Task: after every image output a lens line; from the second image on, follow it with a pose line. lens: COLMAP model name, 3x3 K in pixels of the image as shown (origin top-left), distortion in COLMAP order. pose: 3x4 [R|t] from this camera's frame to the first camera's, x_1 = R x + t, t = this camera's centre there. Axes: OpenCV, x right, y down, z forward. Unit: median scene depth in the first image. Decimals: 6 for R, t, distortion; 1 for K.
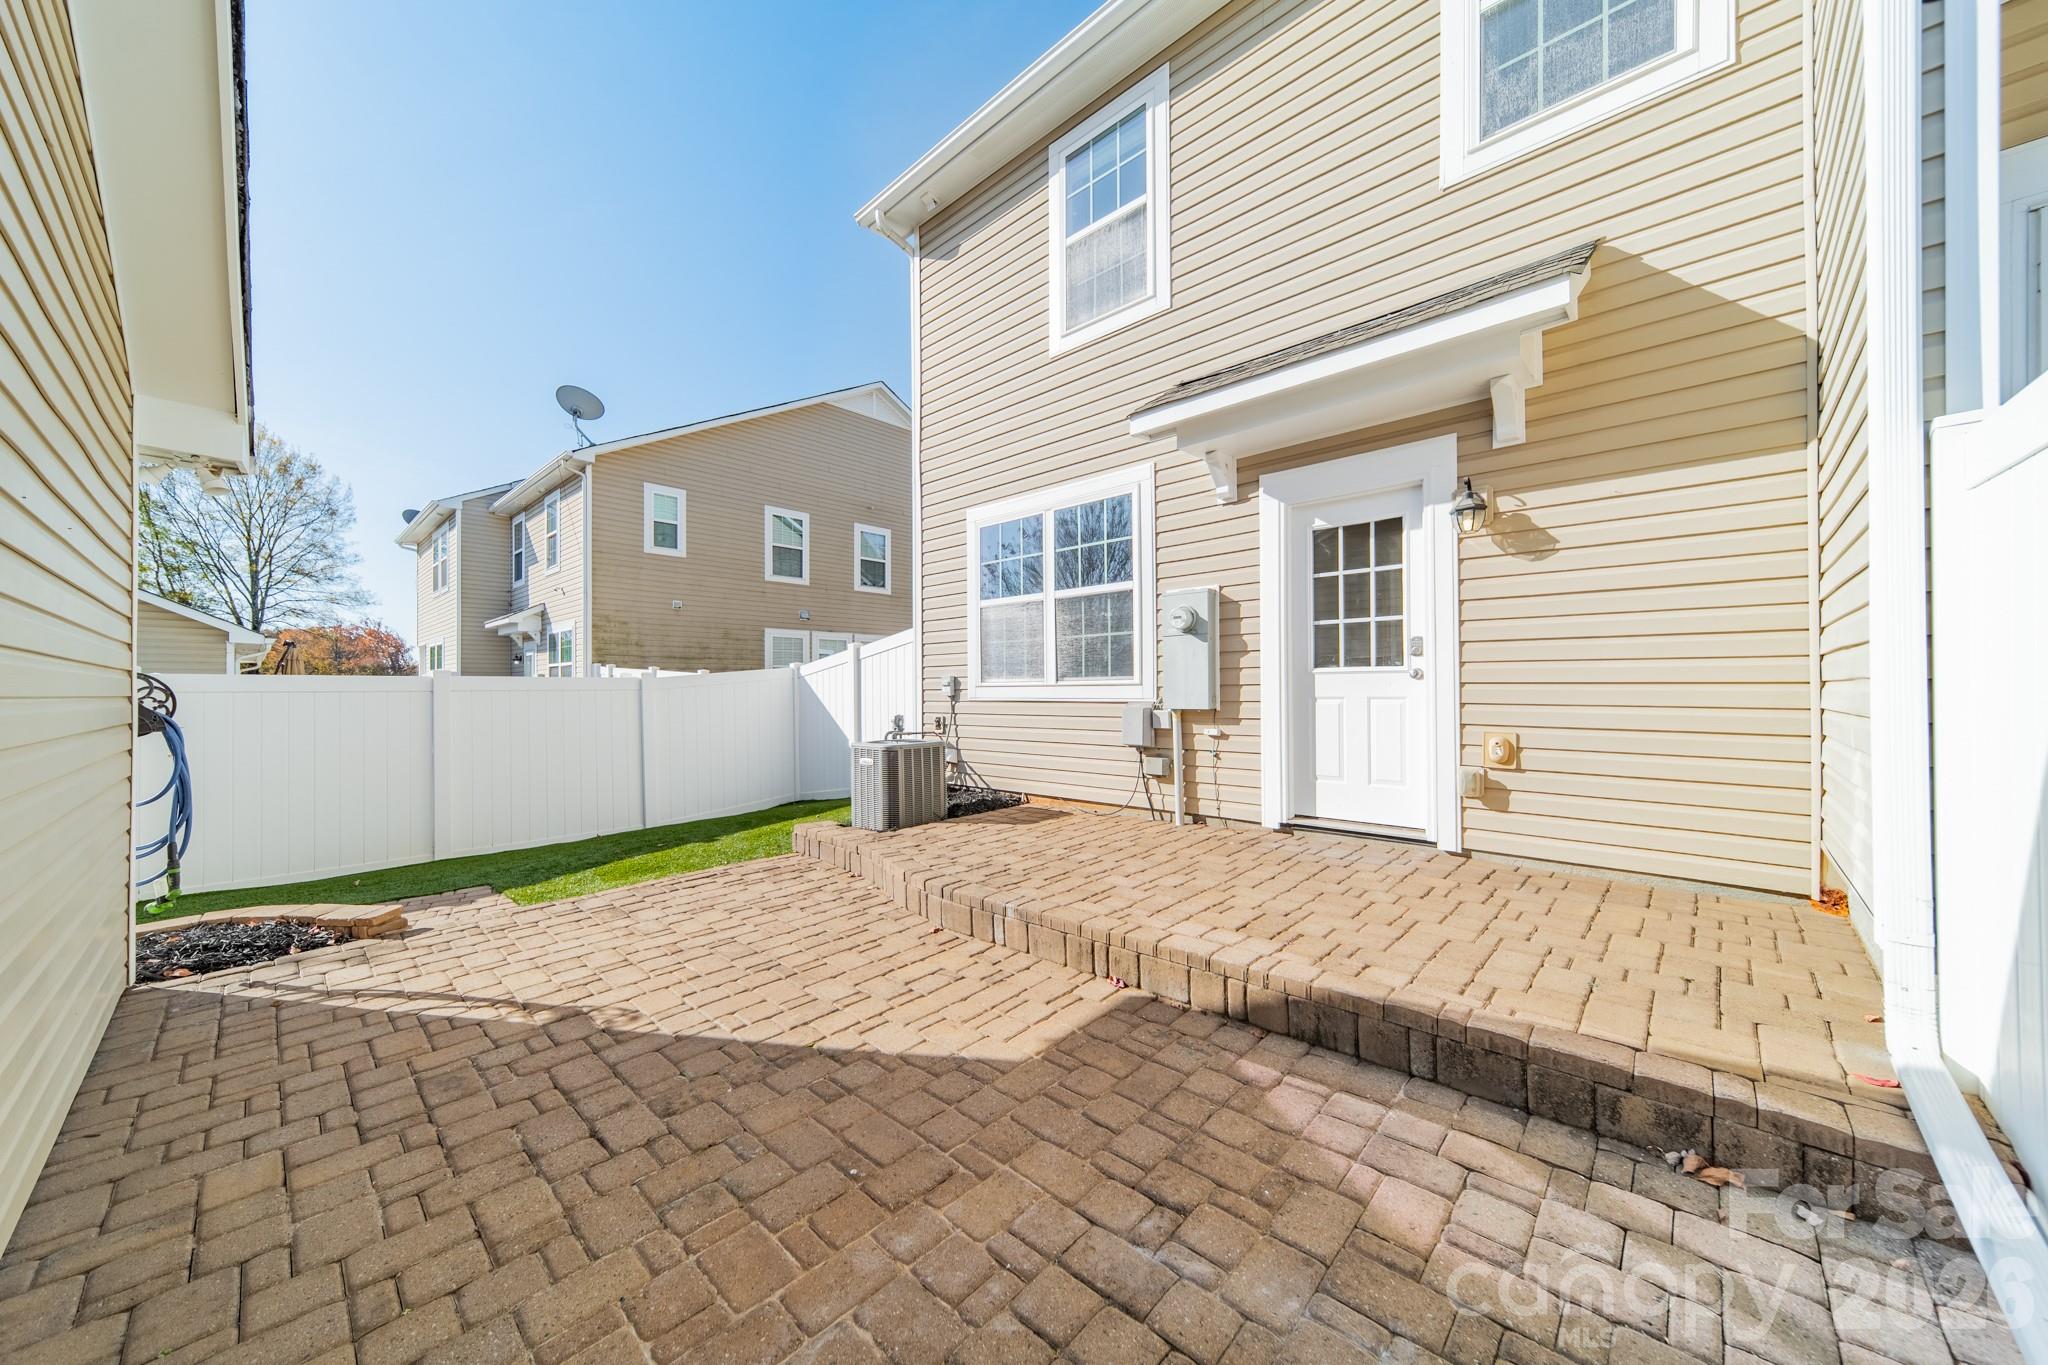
lens RADIAL K [[724.5, 0, 1027.6], [0, 724.5, 685.9], [0, 0, 1]] dist [0.008377, -0.000240]
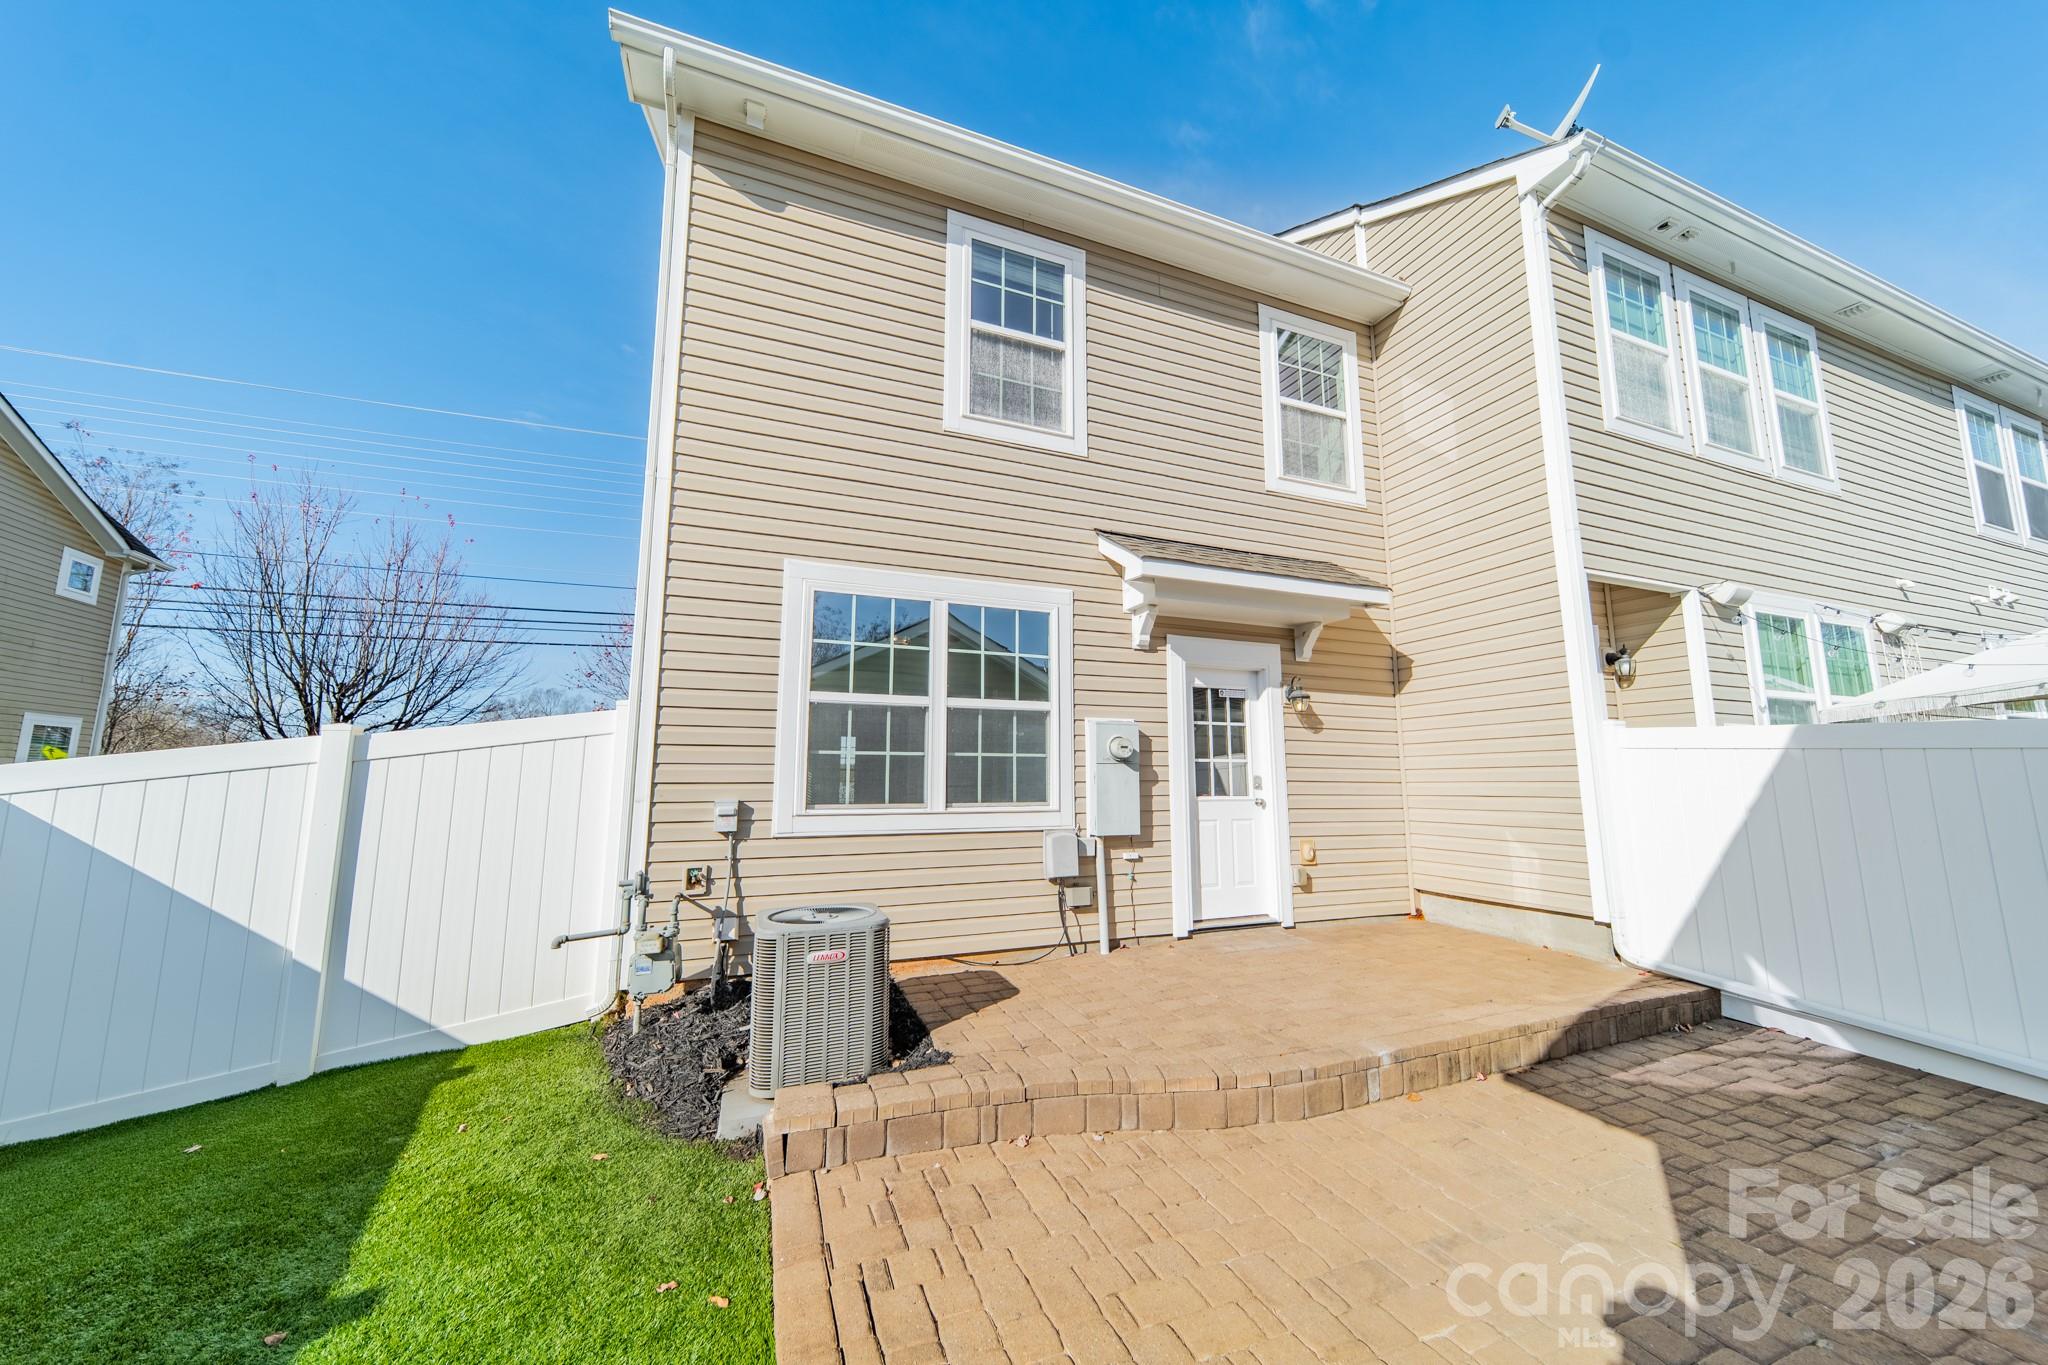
lens RADIAL K [[724.5, 0, 1031.0], [0, 724.5, 685.7], [0, 0, 1]] dist [0.008377, -0.000240]
pose [[0.415156, 0.129190, 0.900531, -0.874410], [-0.005871, 0.990226, -0.139351, -0.038326], [-0.909731, 0.052566, 0.411856, 0.741125]]
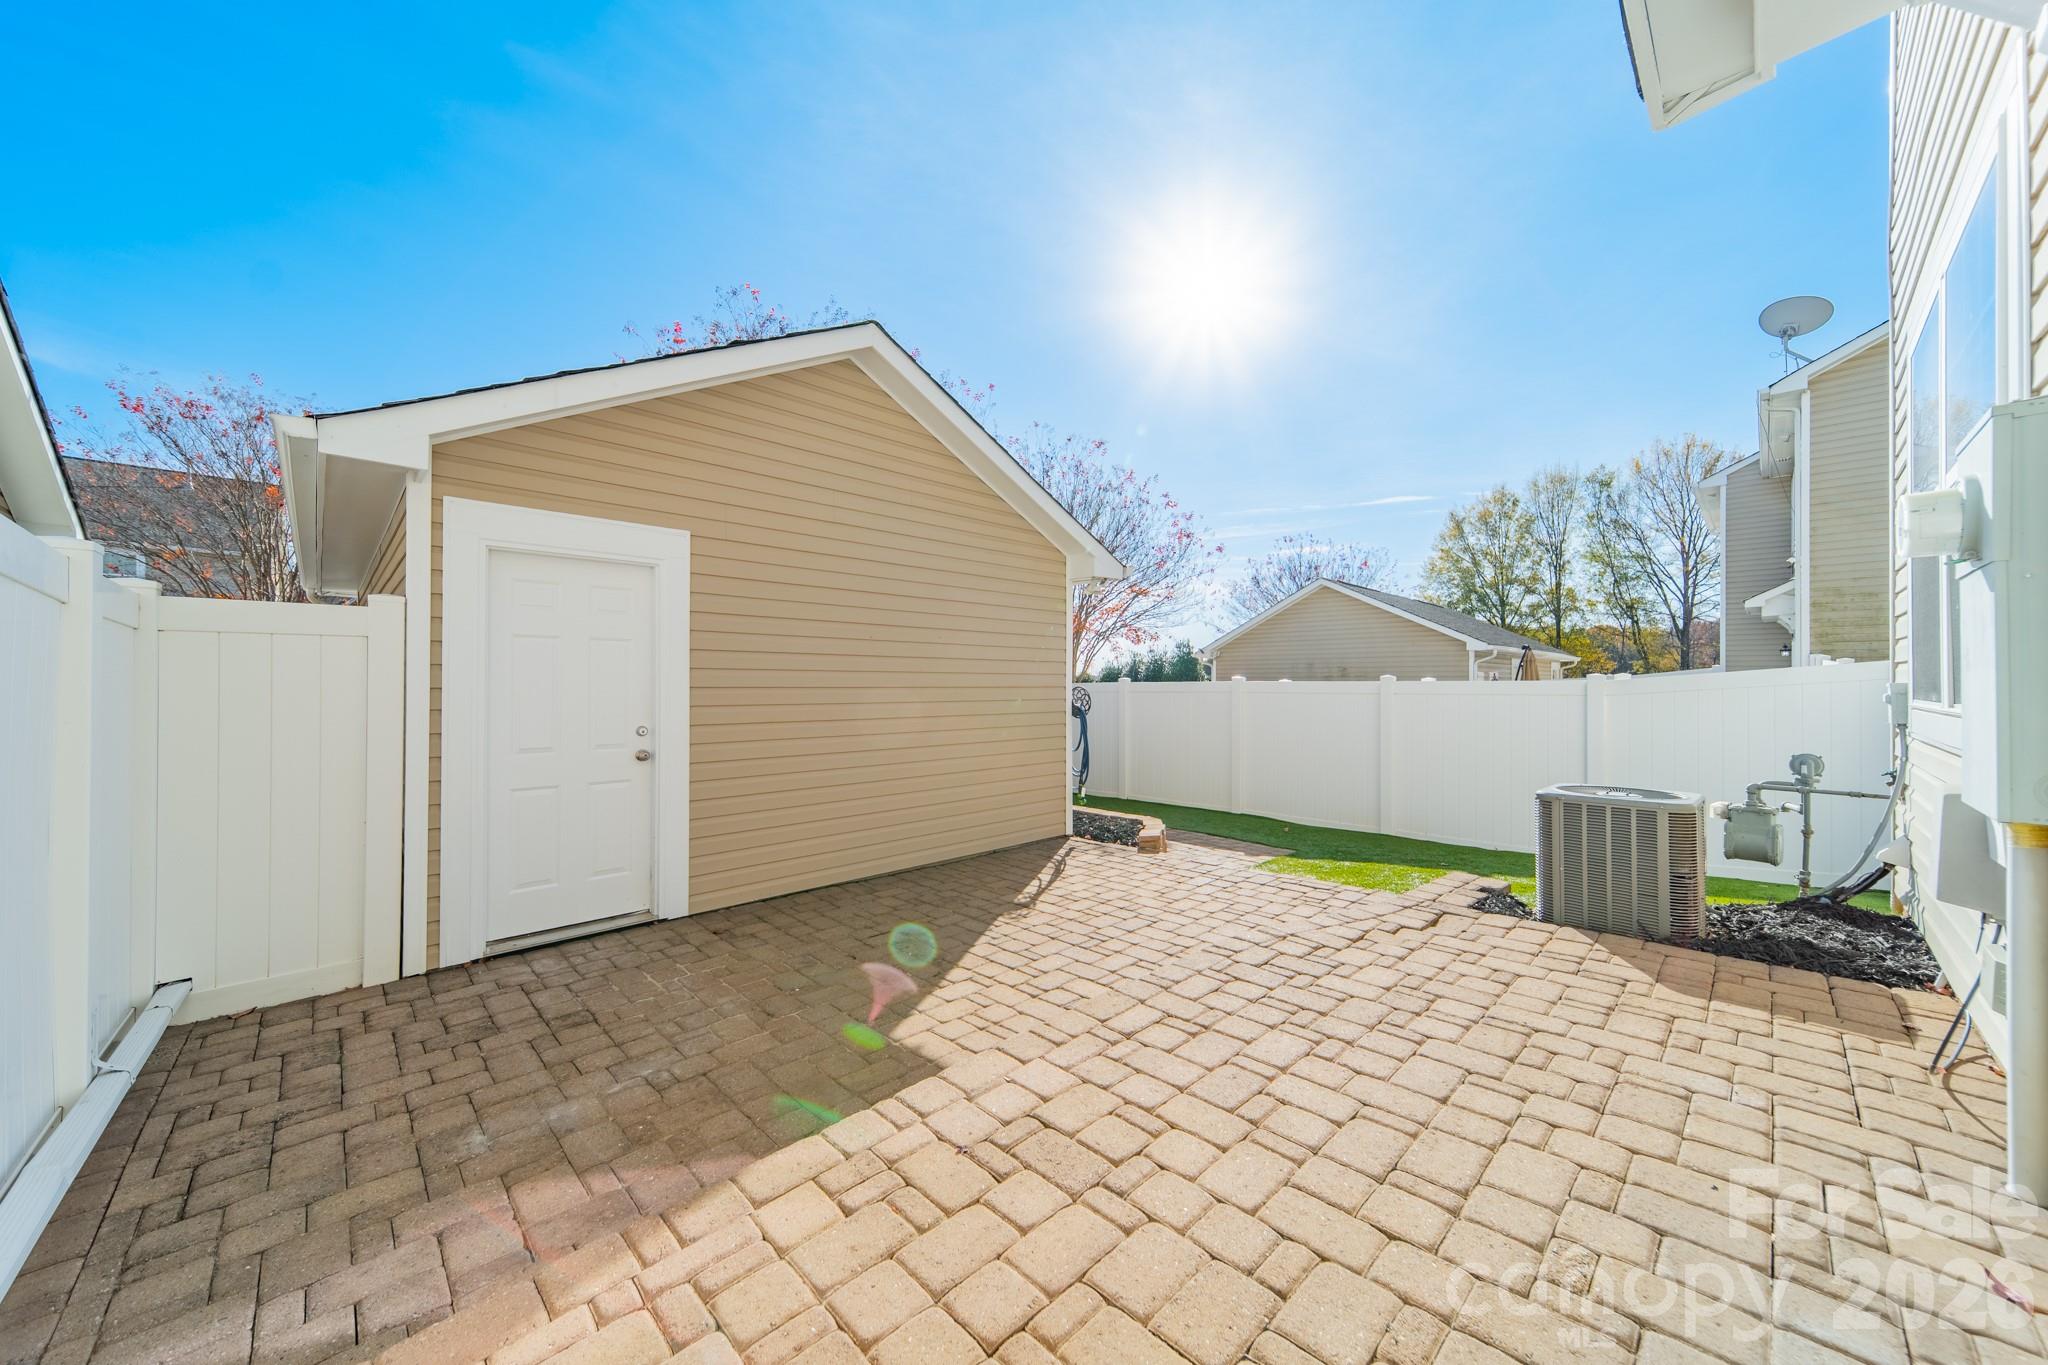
lens RADIAL K [[724.5, 0, 1022.8], [0, 724.5, 681.1], [0, 0, 1]] dist [0.008377, -0.000240]
pose [[-0.048223, 0.002512, -0.998833, 0.600028], [0.005110, 0.999984, 0.002269, -0.028483], [0.998824, -0.004995, -0.048235, 0.666880]]
